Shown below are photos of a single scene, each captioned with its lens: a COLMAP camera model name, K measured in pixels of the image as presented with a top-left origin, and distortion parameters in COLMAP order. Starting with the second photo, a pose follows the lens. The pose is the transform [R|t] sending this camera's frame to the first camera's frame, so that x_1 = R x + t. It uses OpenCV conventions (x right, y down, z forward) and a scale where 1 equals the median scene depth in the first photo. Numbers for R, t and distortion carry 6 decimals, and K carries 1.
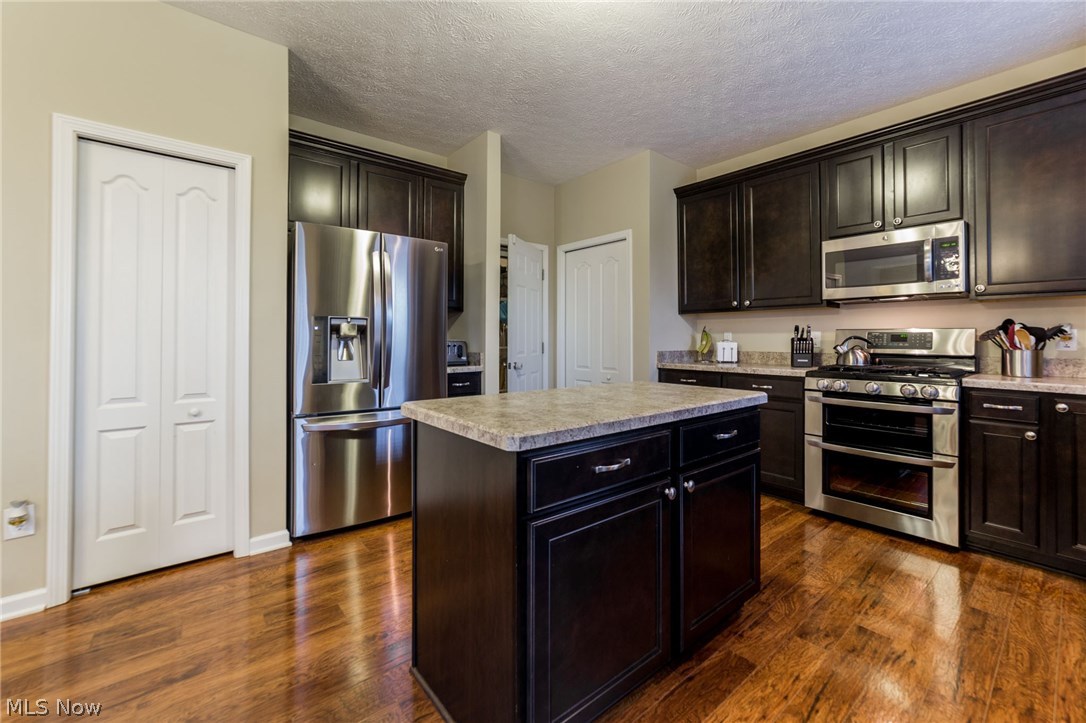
lens RADIAL K [[453.7, 0, 561.2], [0, 453.7, 331.9], [0, 0, 1]] dist [-0.001782, 0.000731]
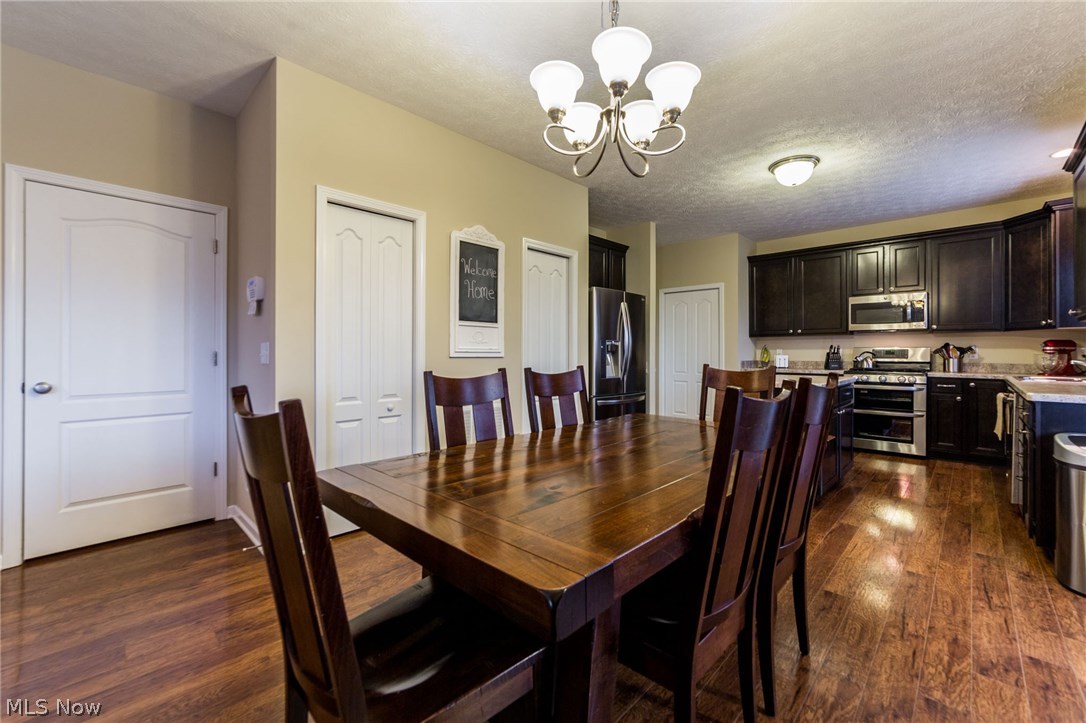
lens RADIAL K [[453.7, 0, 566.2], [0, 453.7, 350.0], [0, 0, 1]] dist [-0.001782, 0.000731]
pose [[0.991525, 0.000372, 0.129916, -0.874367], [-0.001383, 0.999969, 0.007688, -0.009654], [-0.129909, -0.007802, 0.991495, -0.709920]]
